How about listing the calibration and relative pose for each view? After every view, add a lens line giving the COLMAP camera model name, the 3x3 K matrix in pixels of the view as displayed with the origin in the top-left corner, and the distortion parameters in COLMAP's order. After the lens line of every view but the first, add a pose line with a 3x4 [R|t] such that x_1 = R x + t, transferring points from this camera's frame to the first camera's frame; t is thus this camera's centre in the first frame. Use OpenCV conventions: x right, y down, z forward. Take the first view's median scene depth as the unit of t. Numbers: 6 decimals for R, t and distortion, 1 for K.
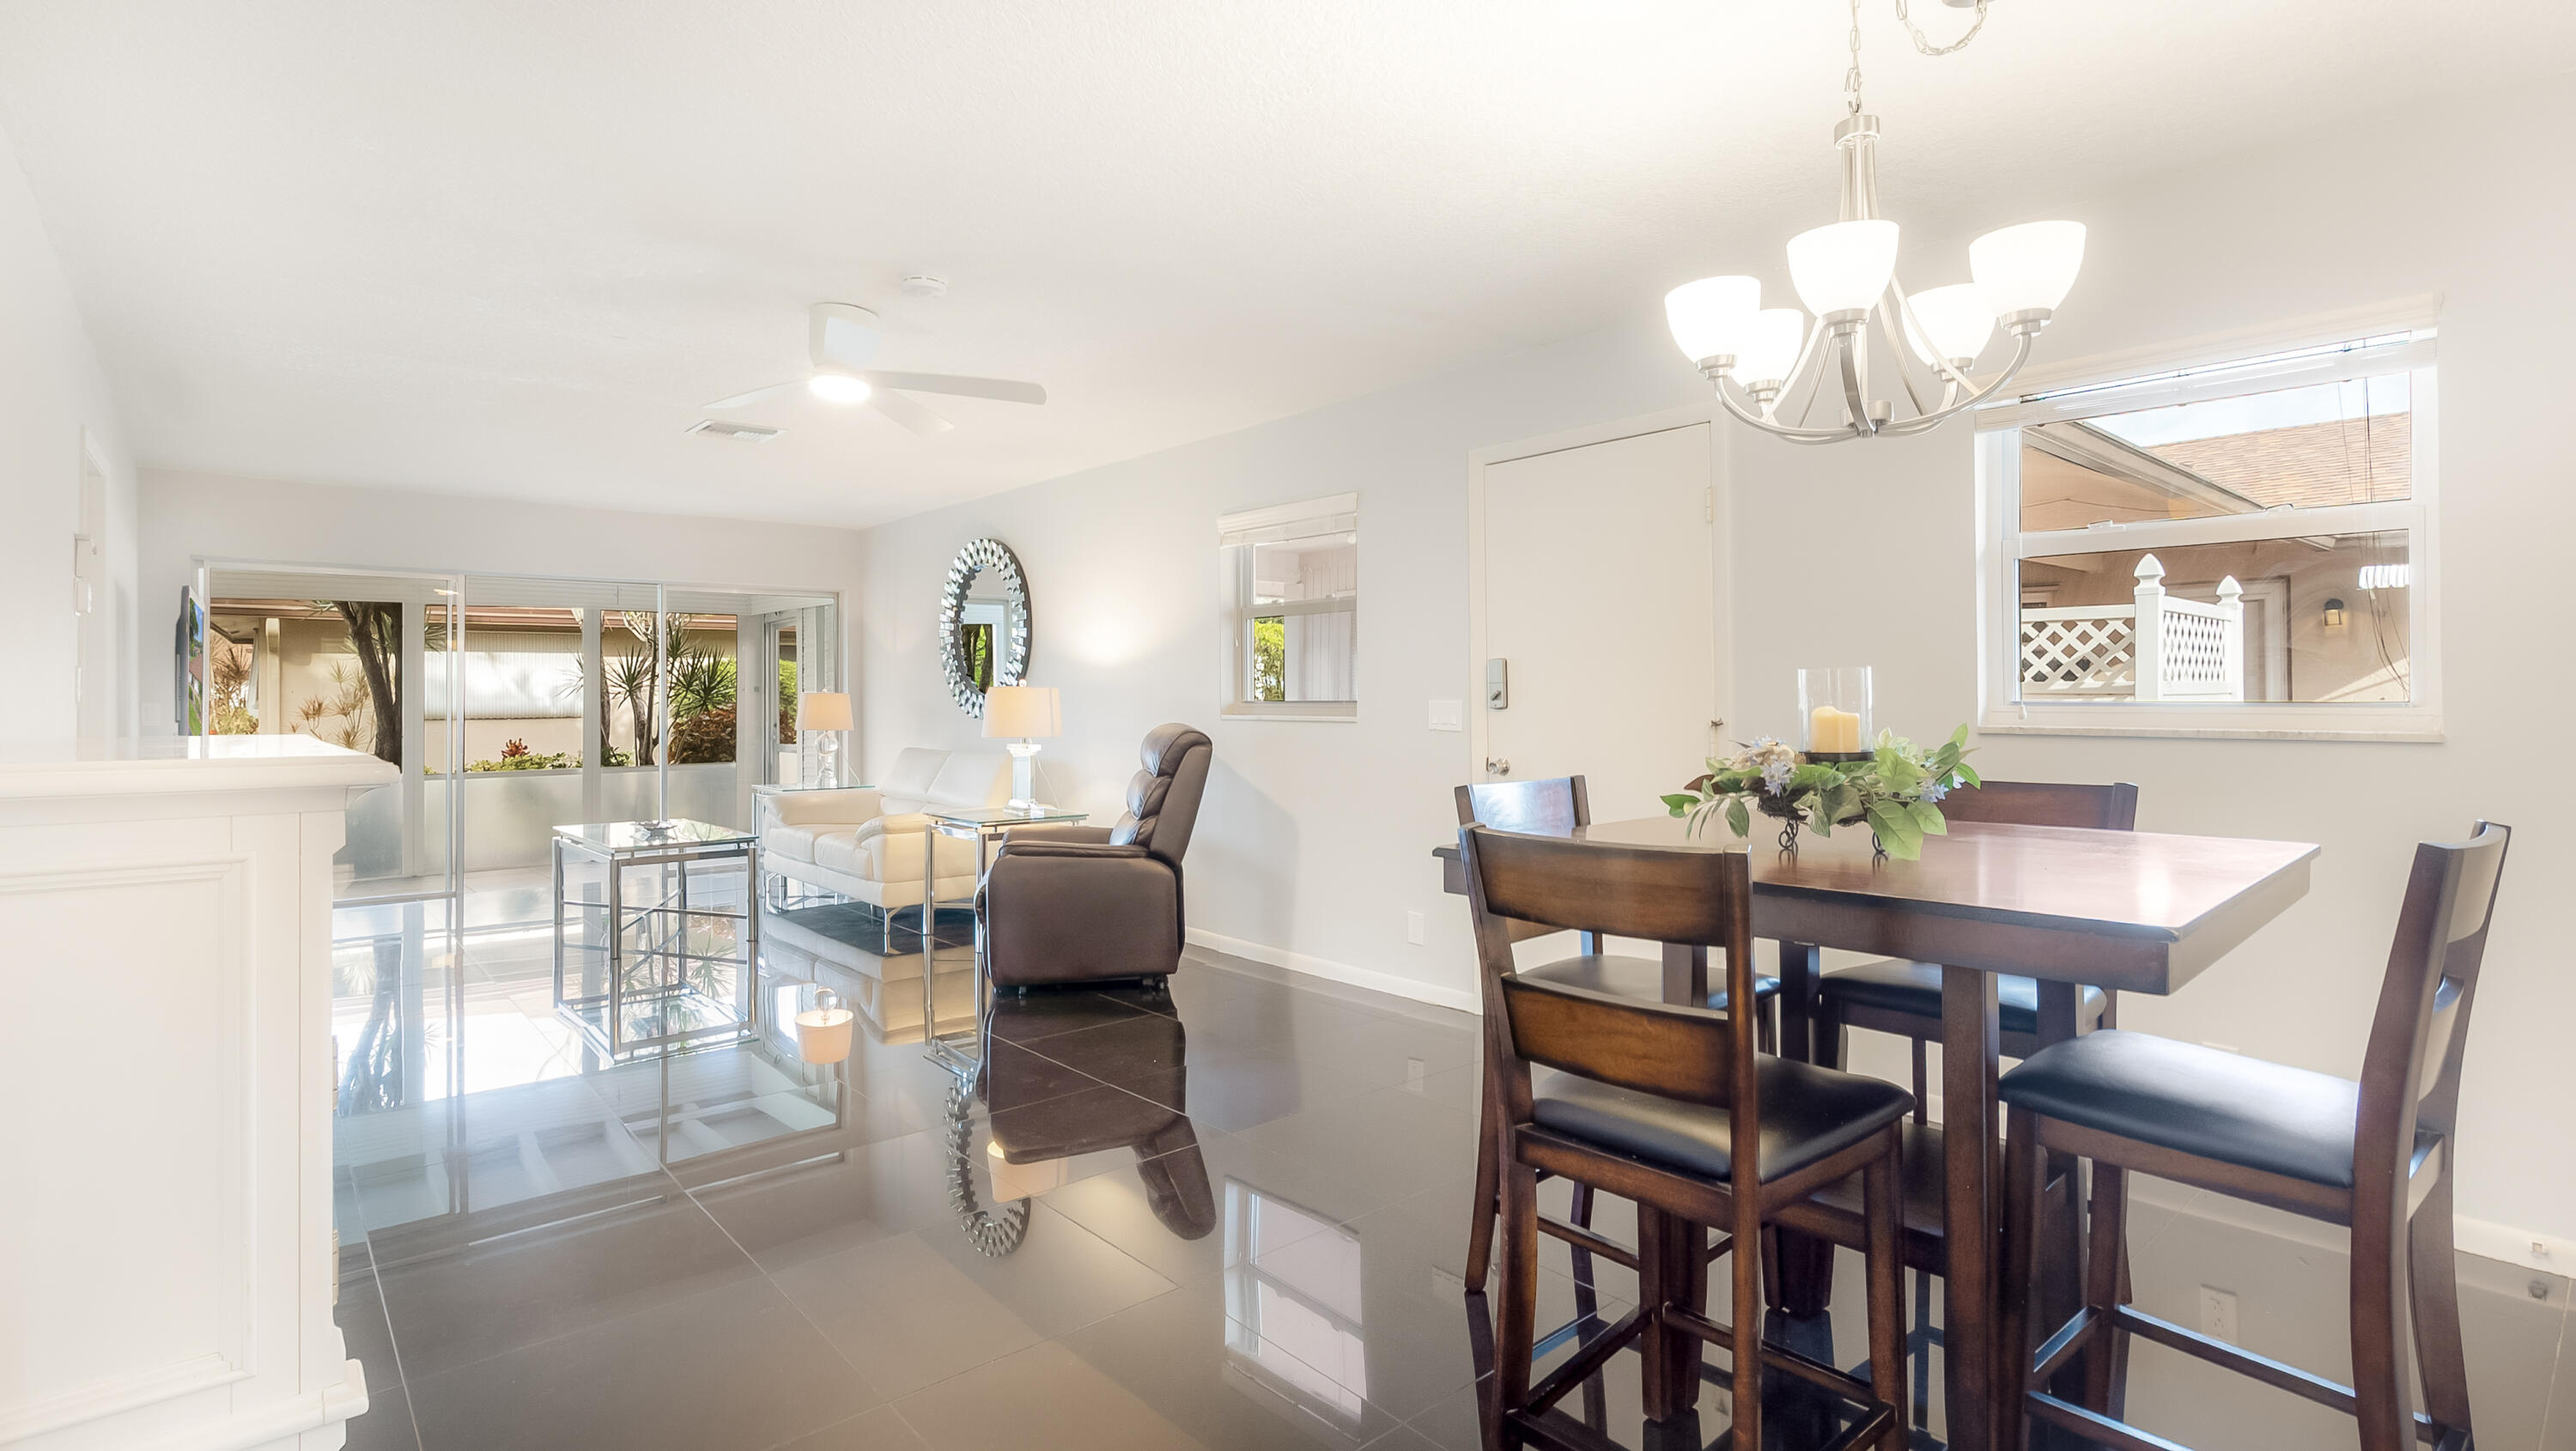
lens RADIAL K [[1201.4, 0, 1285.1], [0, 1201.4, 710.8], [0, 0, 1]] dist [-0.003868, 0.000103]
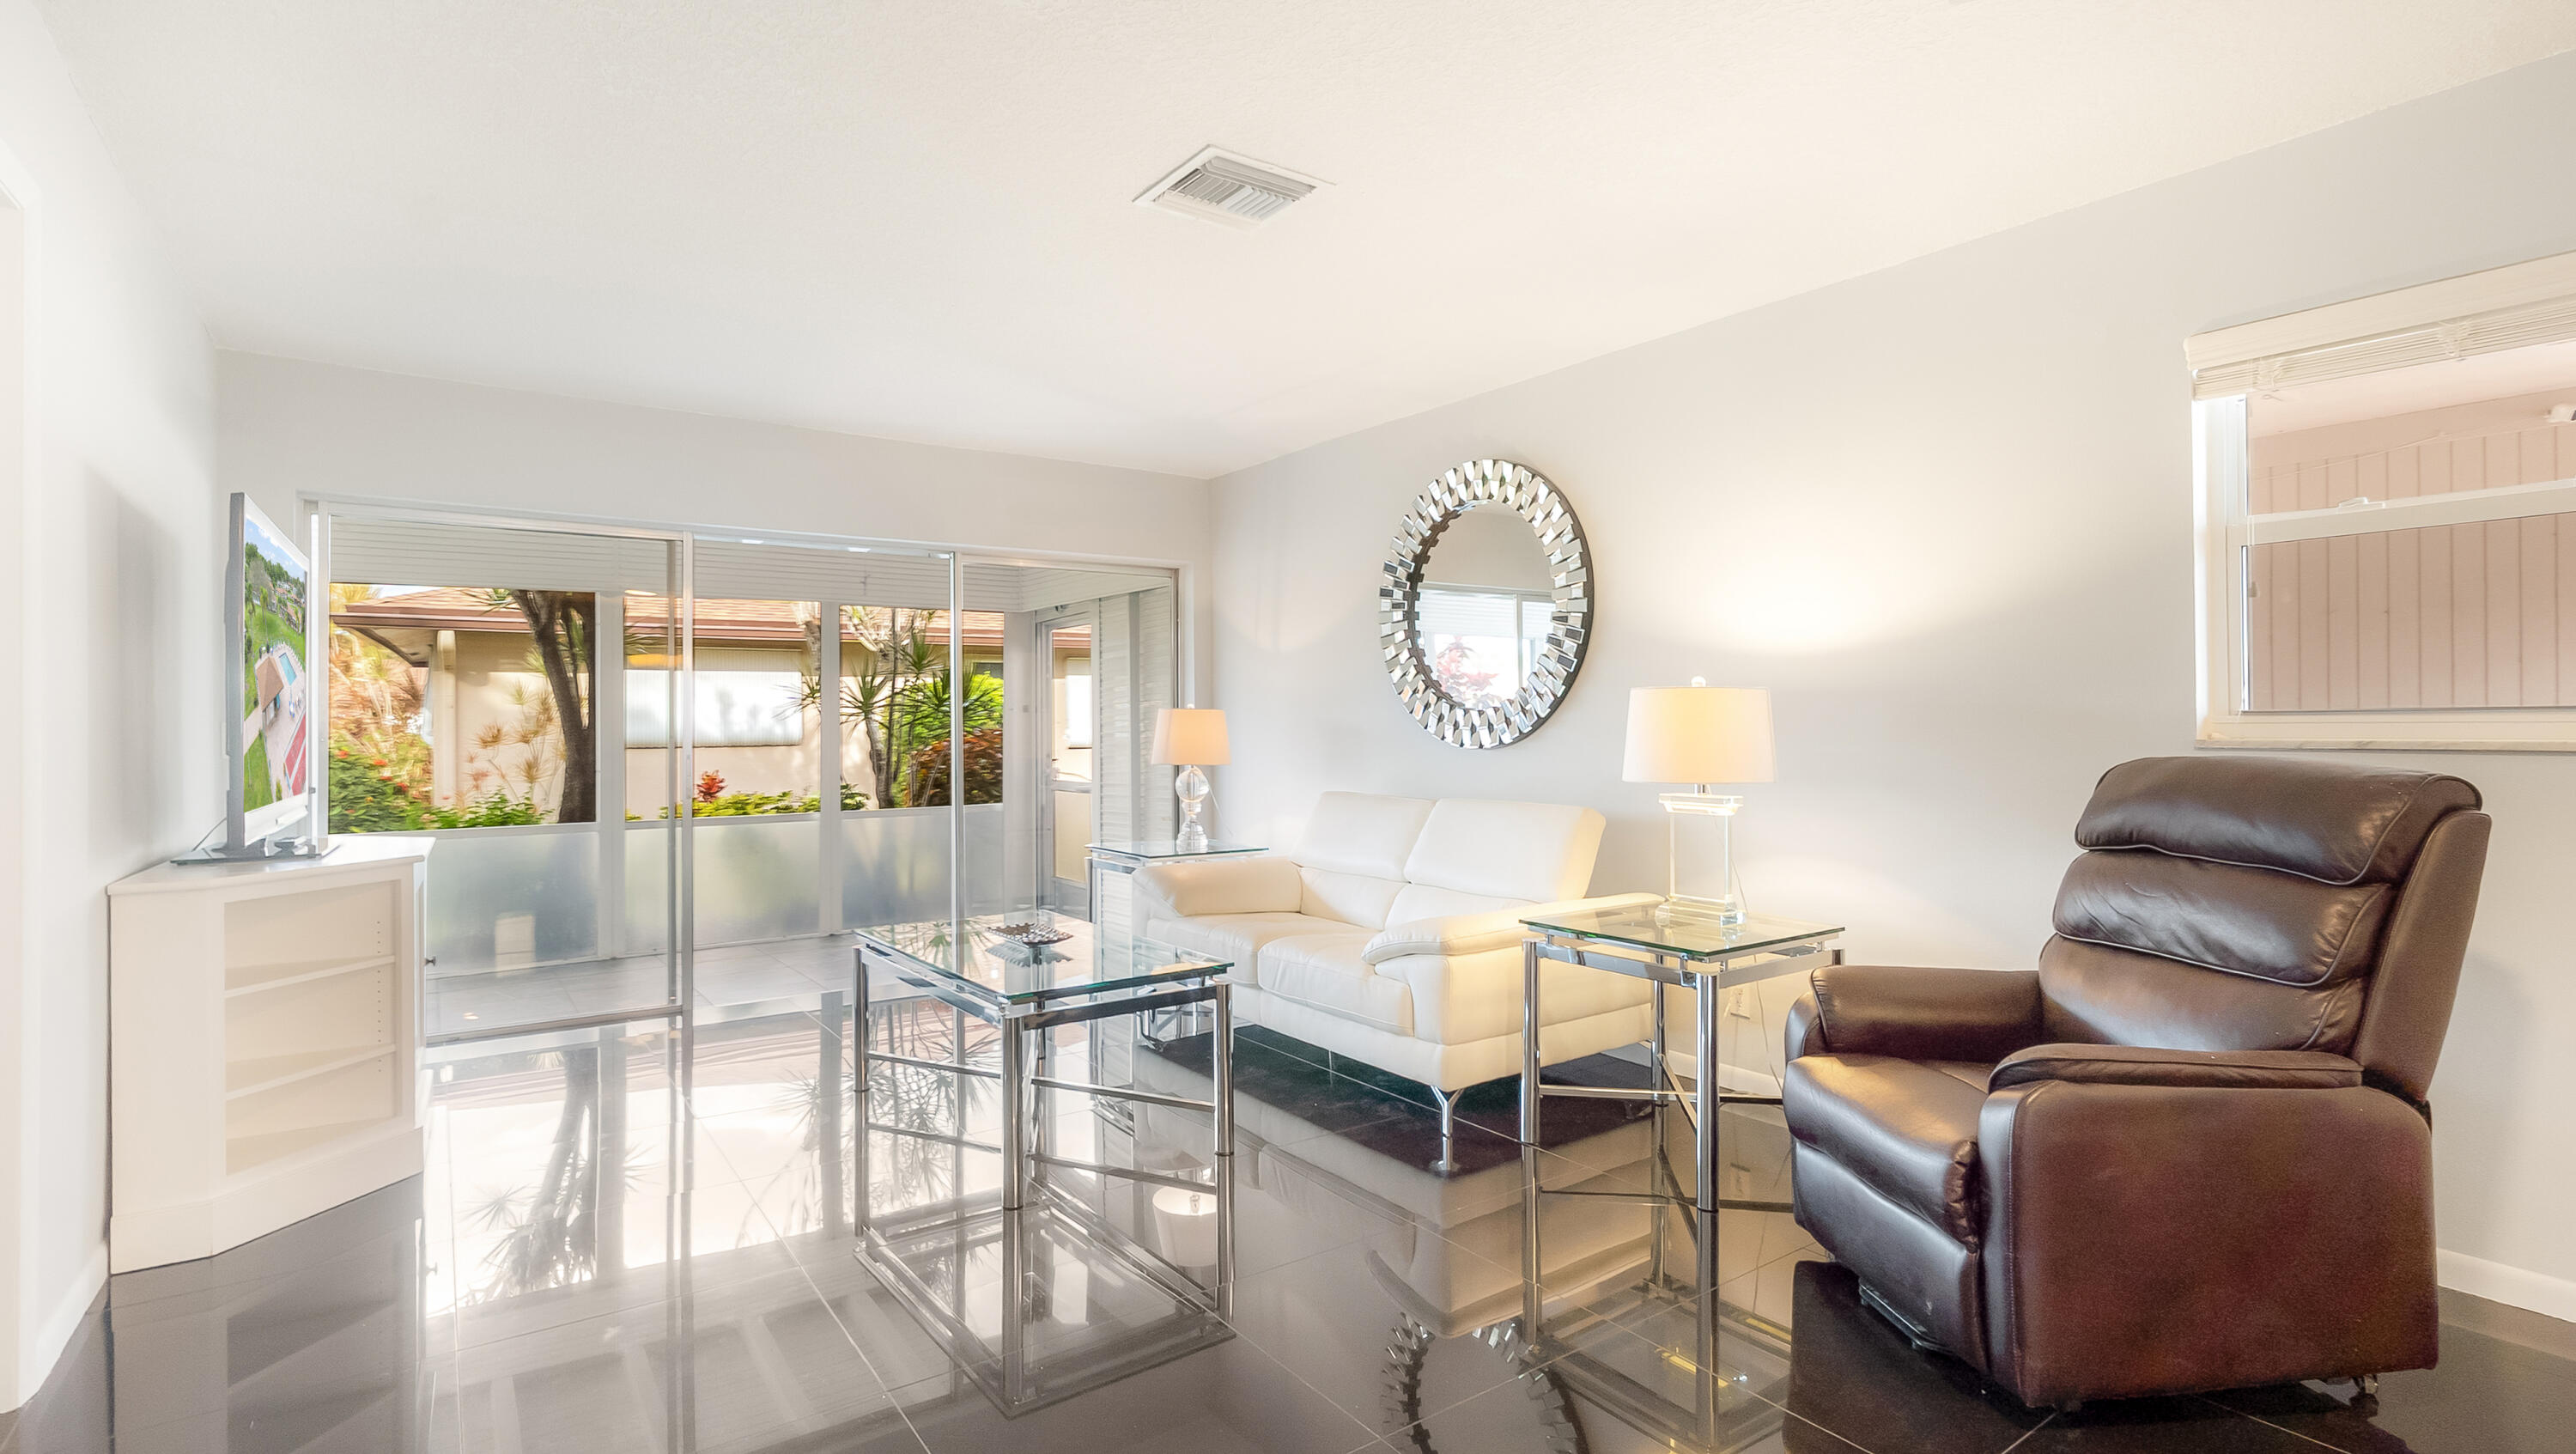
lens RADIAL K [[1199.8, 0, 1302.6], [0, 1199.8, 737.6], [0, 0, 1]] dist [-0.003102, -0.000159]
pose [[0.995942, -0.001125, -0.089989, -0.250945], [0.001032, 0.999999, -0.001078, 0.001689], [0.089991, 0.000981, 0.995942, 0.320610]]
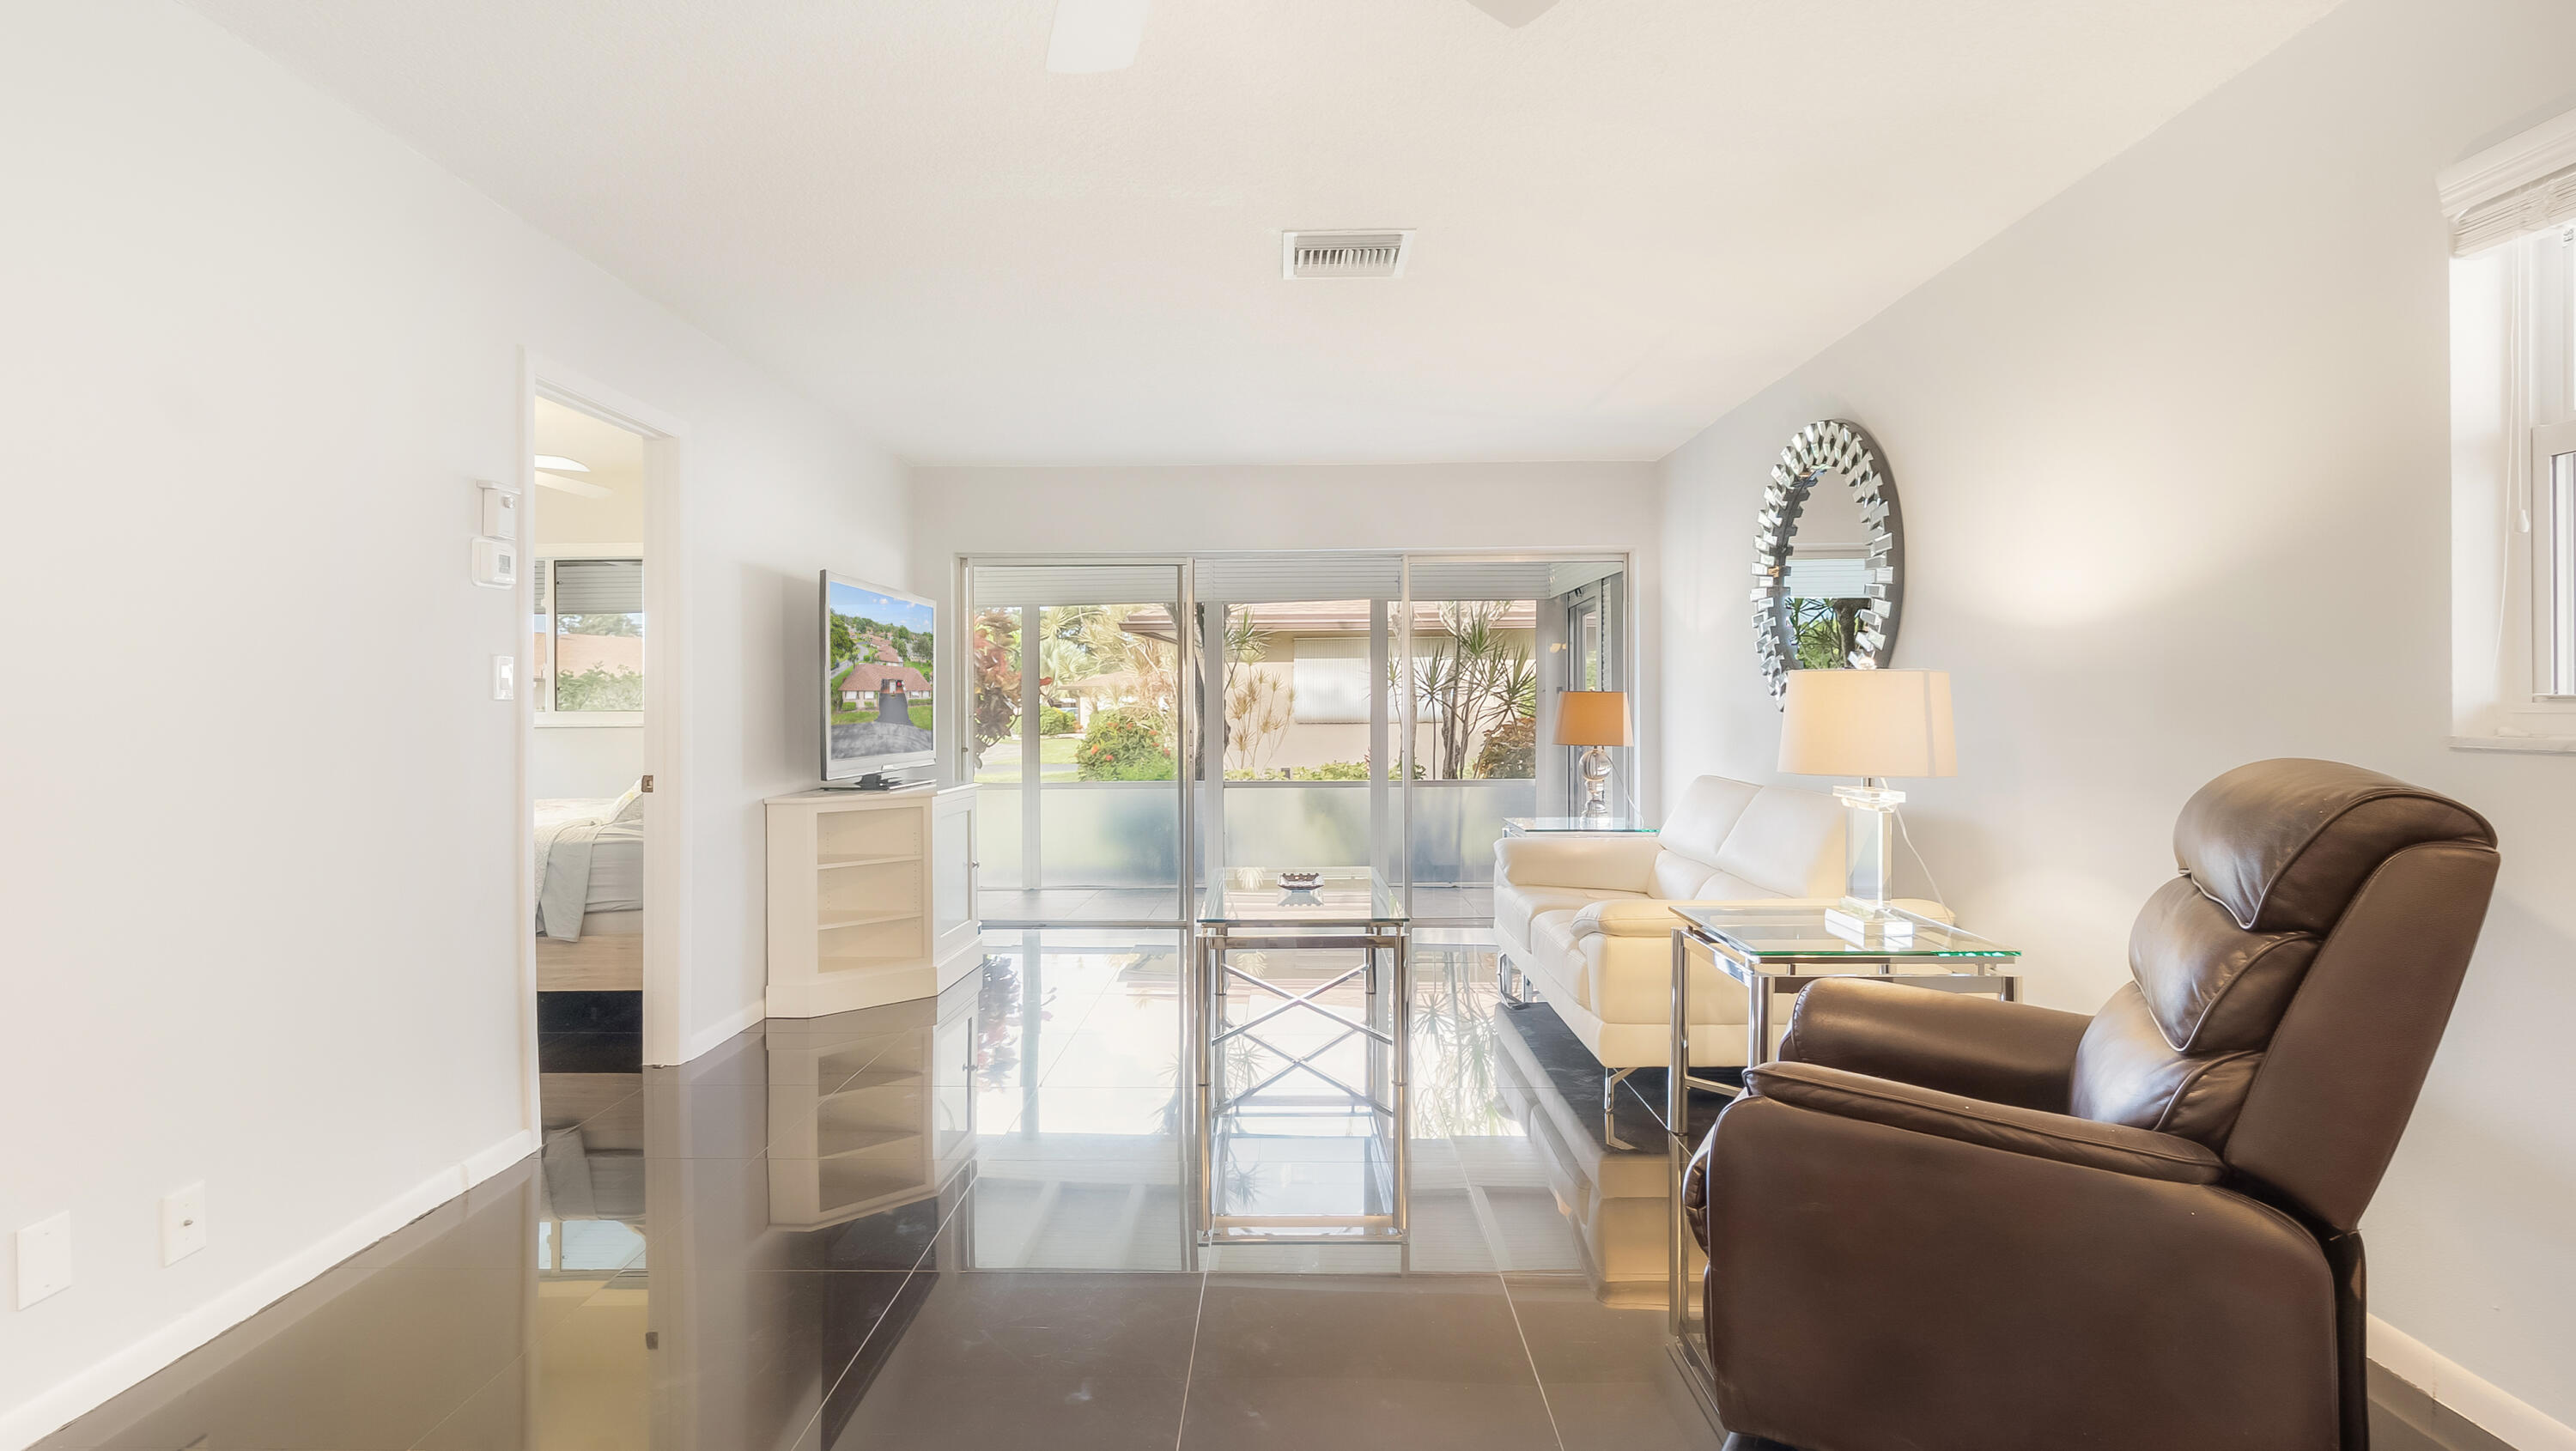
lens RADIAL K [[1201.4, 0, 1285.1], [0, 1201.4, 710.8], [0, 0, 1]] dist [-0.003868, 0.000103]
pose [[0.749492, 0.002790, -0.662008, -0.052012], [-0.006915, 0.999970, -0.003614, -0.000030], [0.661978, 0.007287, 0.749488, 0.345014]]
